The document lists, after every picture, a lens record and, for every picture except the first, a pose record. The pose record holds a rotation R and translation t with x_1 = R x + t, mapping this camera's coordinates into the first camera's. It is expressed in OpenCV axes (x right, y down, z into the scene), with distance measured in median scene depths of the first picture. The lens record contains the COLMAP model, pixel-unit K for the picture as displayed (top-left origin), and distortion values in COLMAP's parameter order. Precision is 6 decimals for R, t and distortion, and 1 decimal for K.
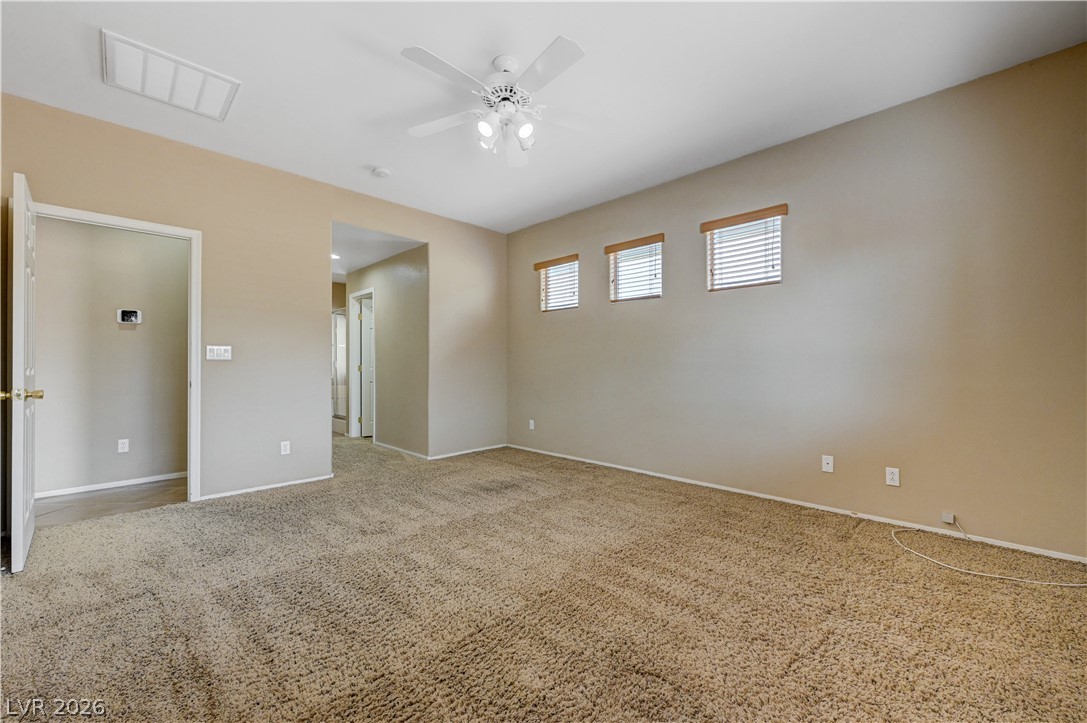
lens RADIAL K [[435.3, 0, 549.5], [0, 435.3, 356.5], [0, 0, 1]] dist [0.002305, -0.000090]
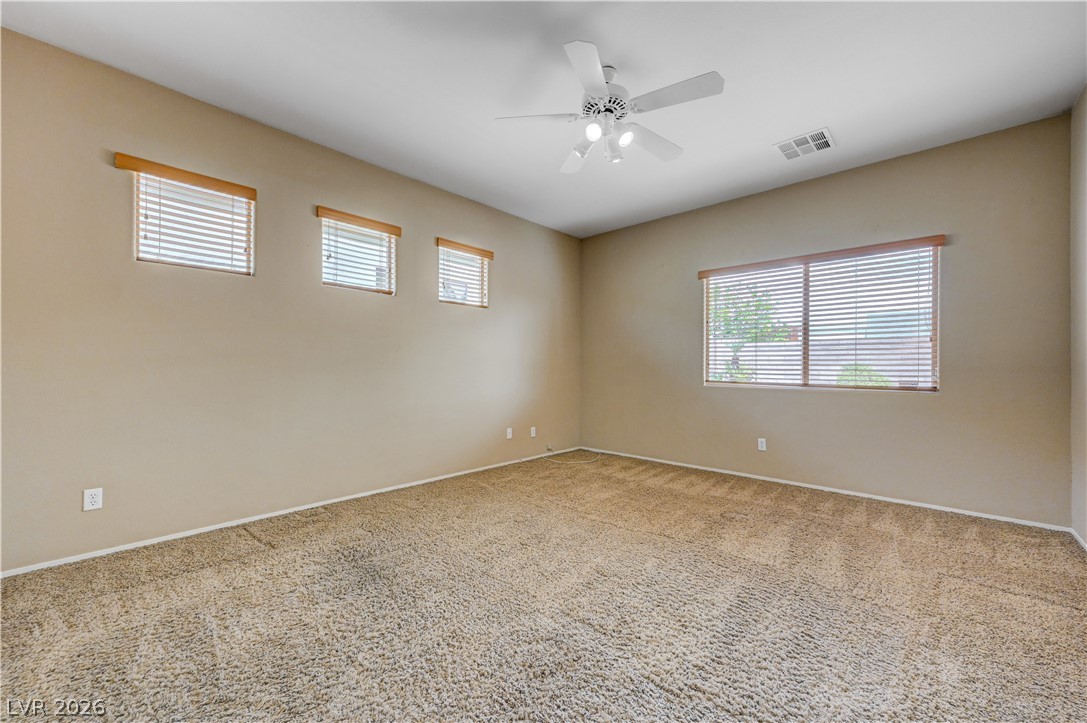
lens RADIAL K [[432.9, 0, 560.0], [0, 432.9, 366.4], [0, 0, 1]] dist [0.030573, -0.000014]
pose [[-0.070942, 0.008748, 0.997442, -0.824802], [-0.021462, 0.999717, -0.010294, 0.020820], [-0.997250, -0.022138, -0.070734, 0.859556]]
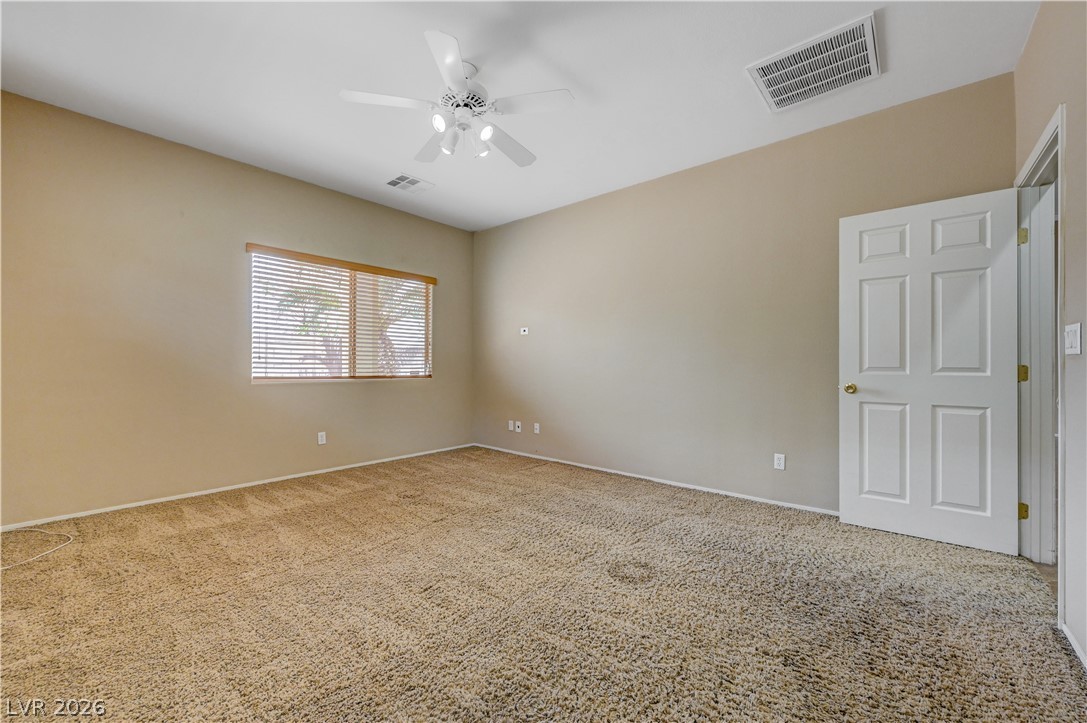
lens RADIAL K [[429.2, 0, 547.3], [0, 429.2, 363.5], [0, 0, 1]] dist [0.002165, 0.000067]
pose [[-0.995480, 0.003602, -0.094904, -0.143669], [0.005554, 0.999778, -0.020315, 0.032913], [0.094809, -0.020751, -0.995279, 1.485109]]
